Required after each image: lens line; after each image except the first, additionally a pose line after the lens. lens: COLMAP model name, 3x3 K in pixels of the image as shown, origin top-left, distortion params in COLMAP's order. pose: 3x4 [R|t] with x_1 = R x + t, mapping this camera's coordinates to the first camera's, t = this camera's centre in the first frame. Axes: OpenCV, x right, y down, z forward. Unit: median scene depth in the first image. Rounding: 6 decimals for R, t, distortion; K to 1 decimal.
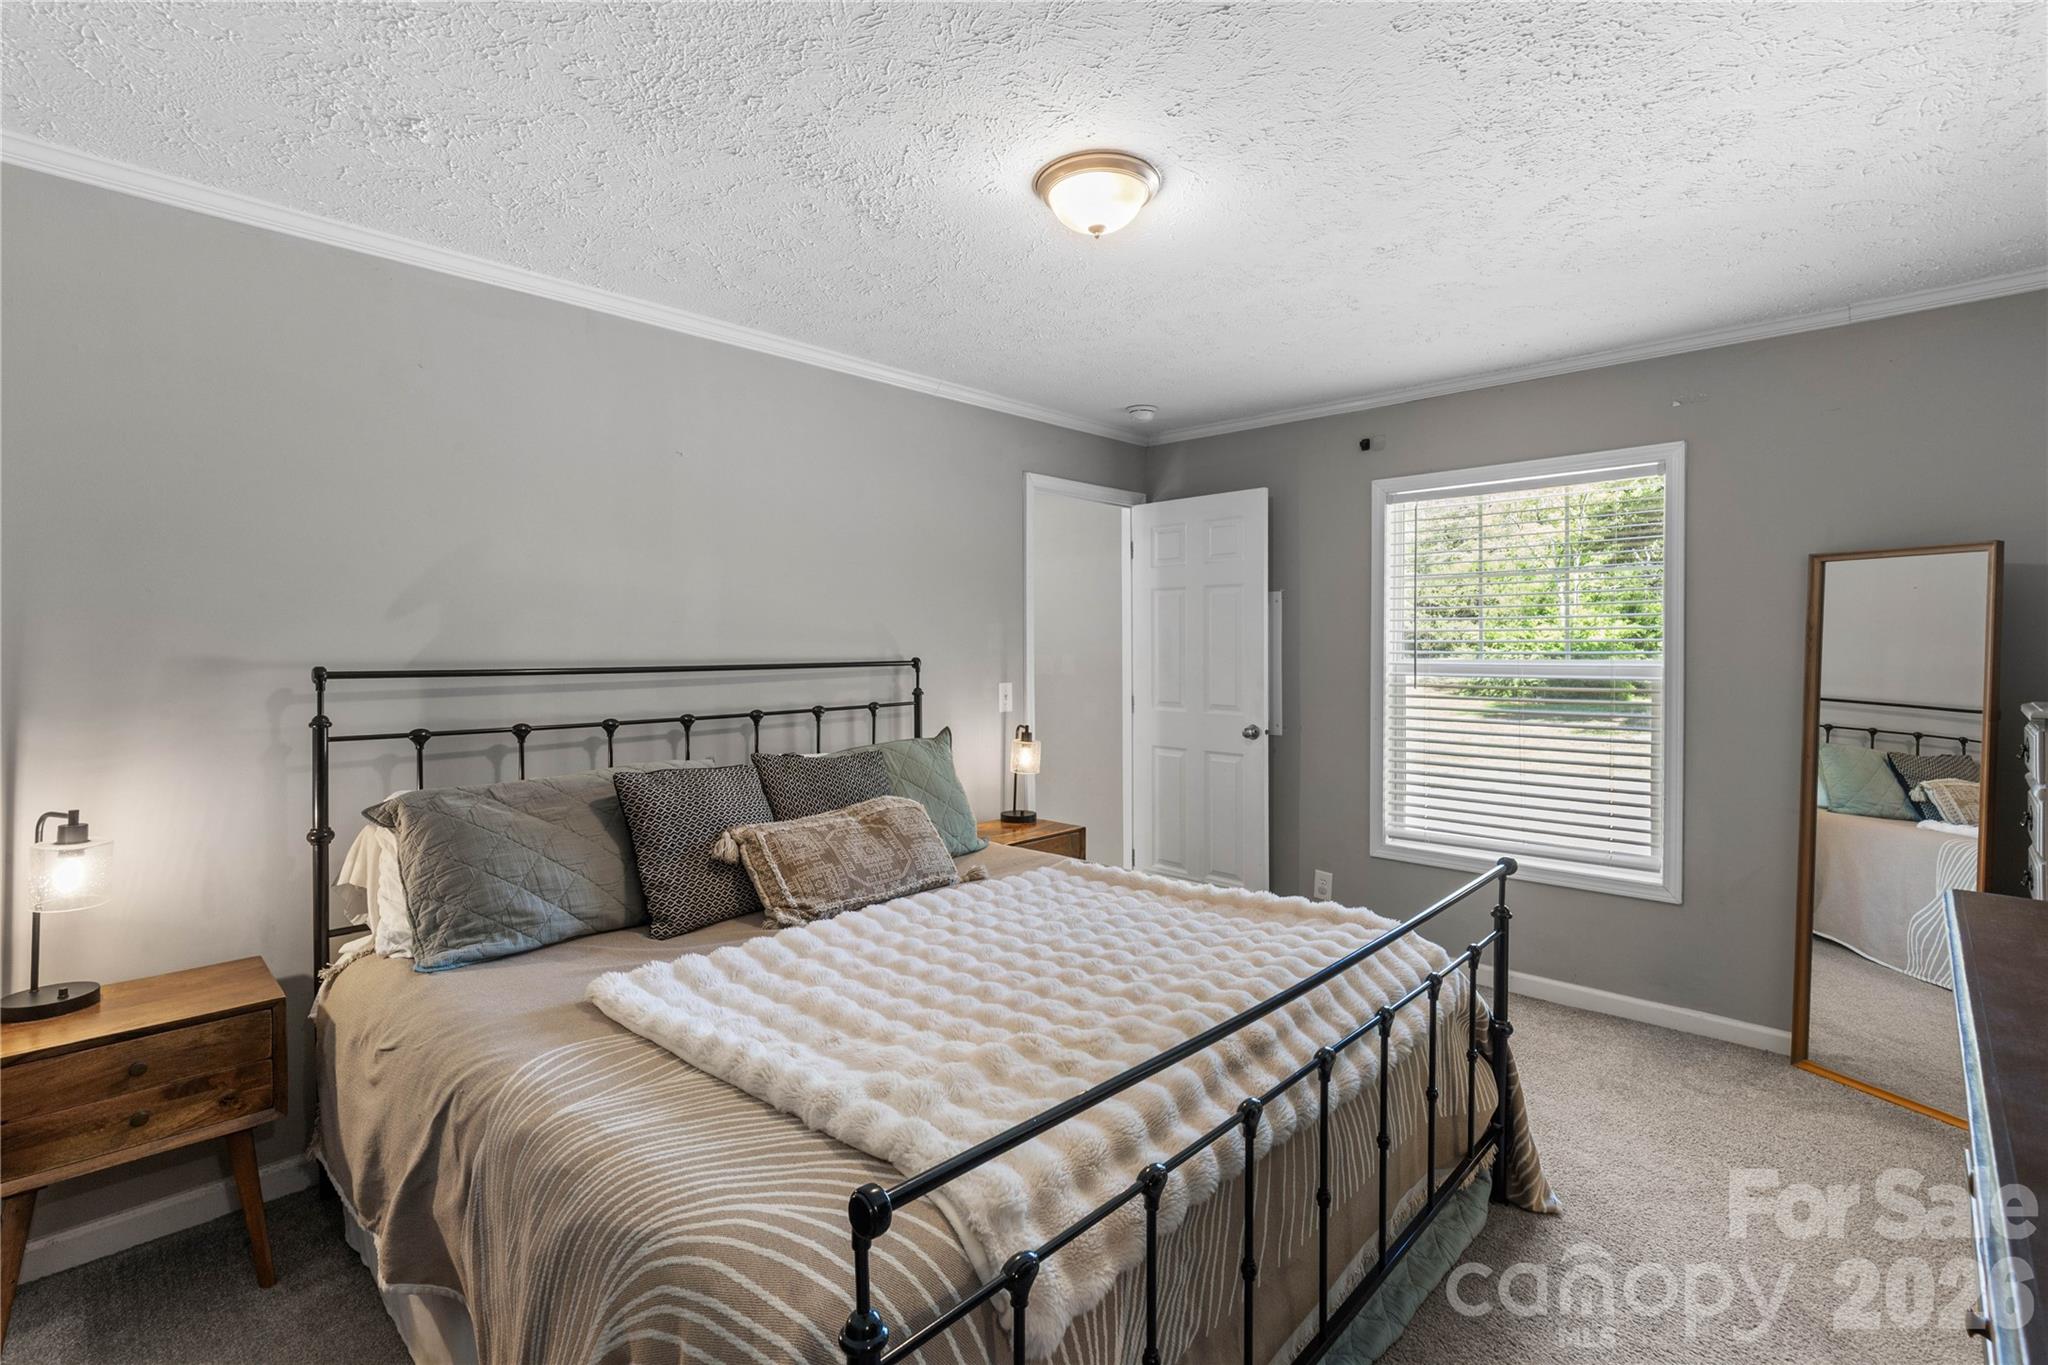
lens RADIAL K [[948.2, 0, 1020.3], [0, 948.2, 652.2], [0, 0, 1]] dist [0.002034, 0.000161]
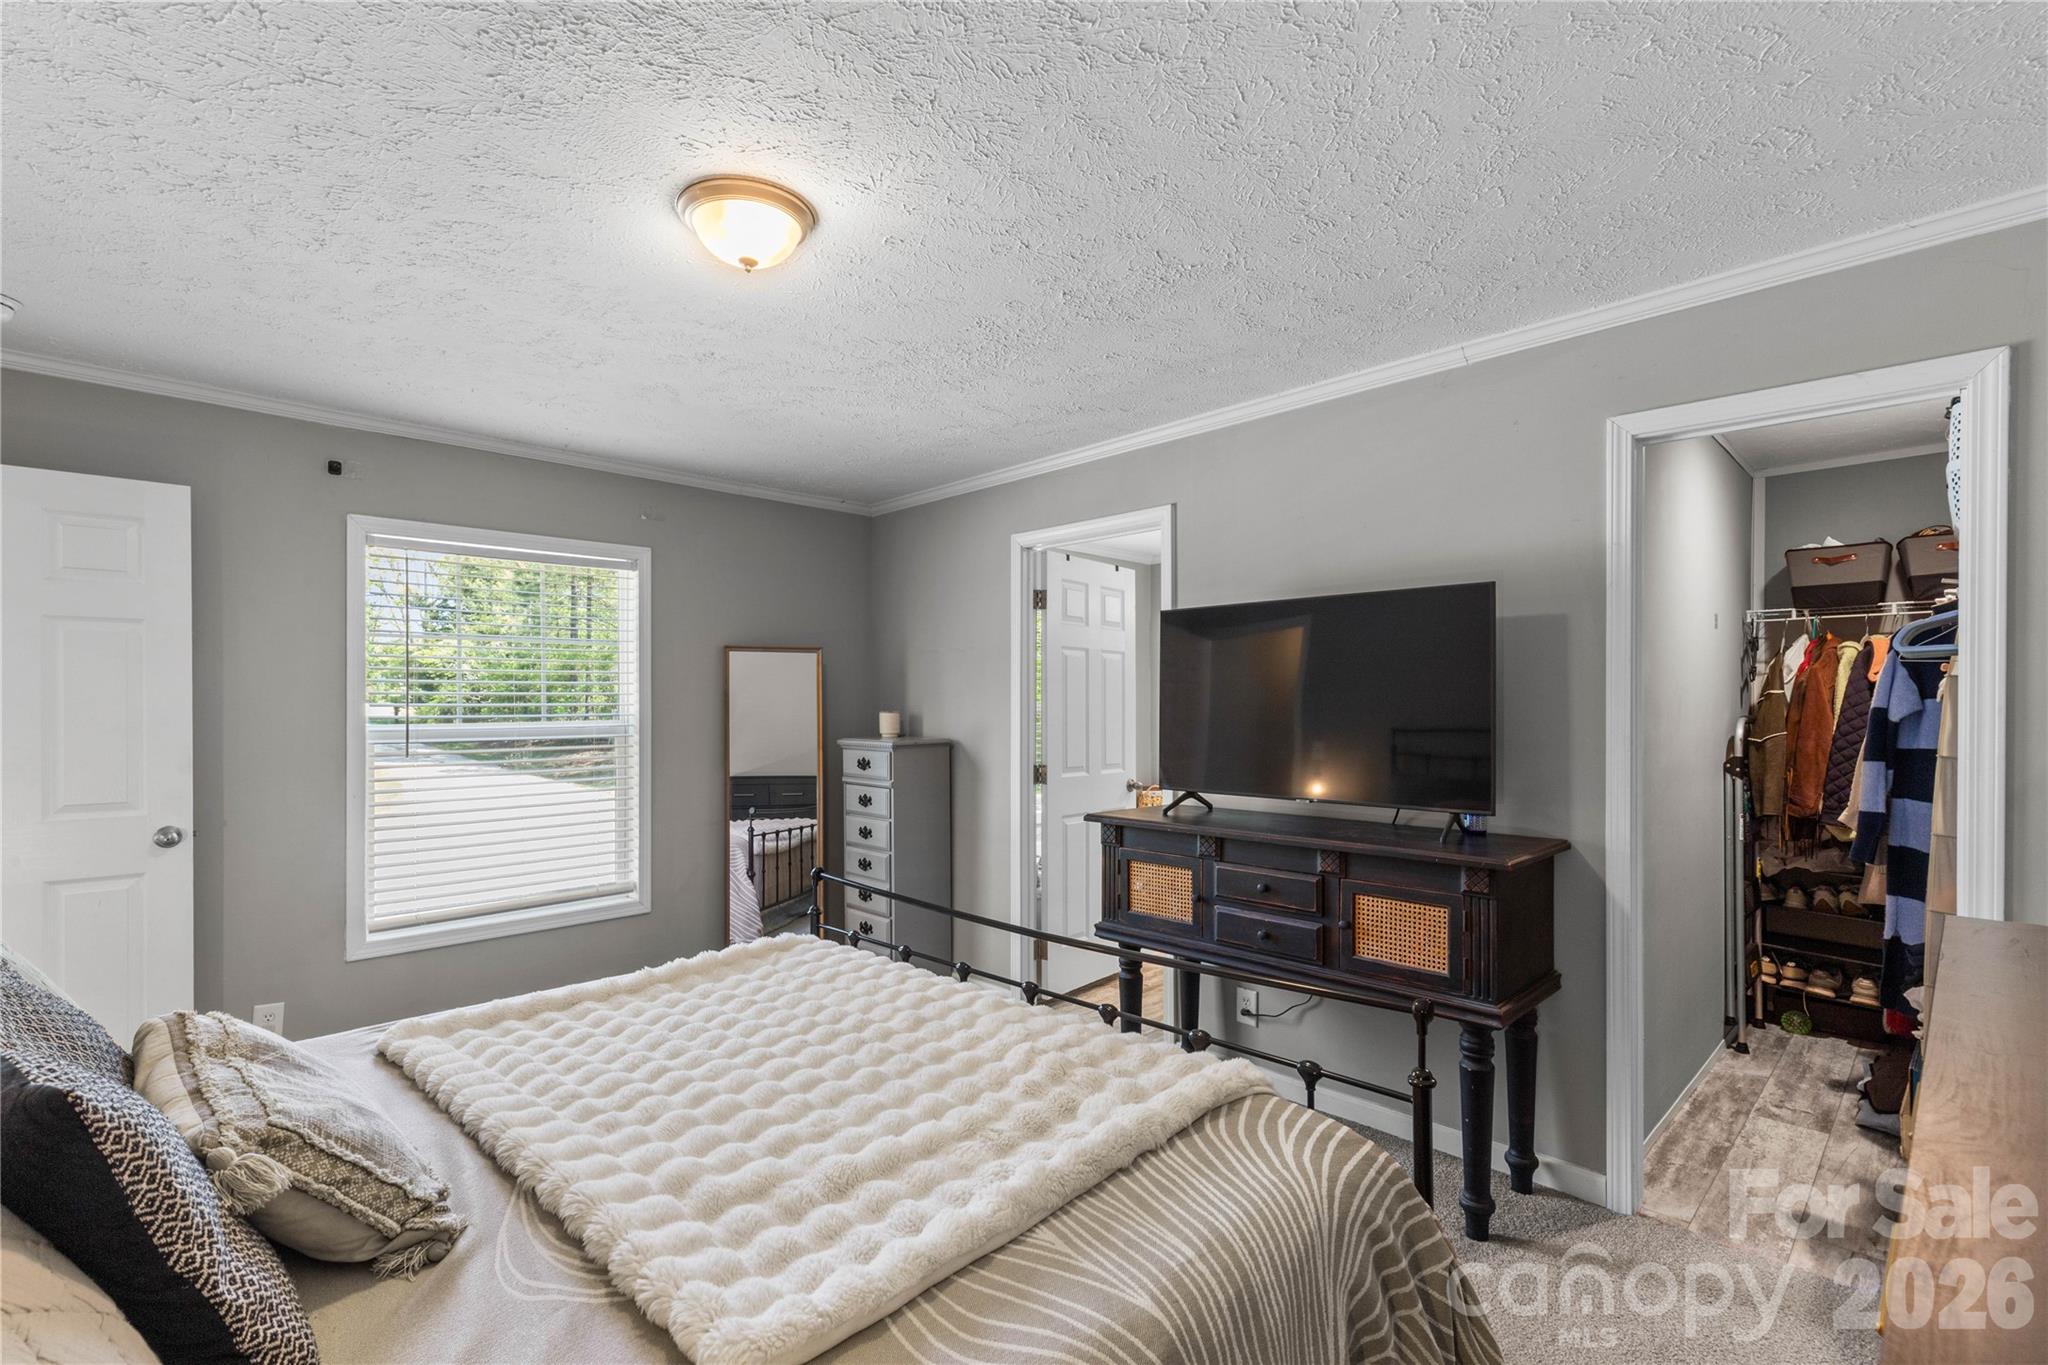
lens RADIAL K [[944.1, 0, 1013.5], [0, 944.1, 710.6], [0, 0, 1]] dist [0.015980, 0.000108]
pose [[0.032157, -0.007364, 0.999456, -0.603643], [0.011369, 0.999911, 0.007001, -0.007942], [-0.999418, 0.011138, 0.032238, 0.512615]]
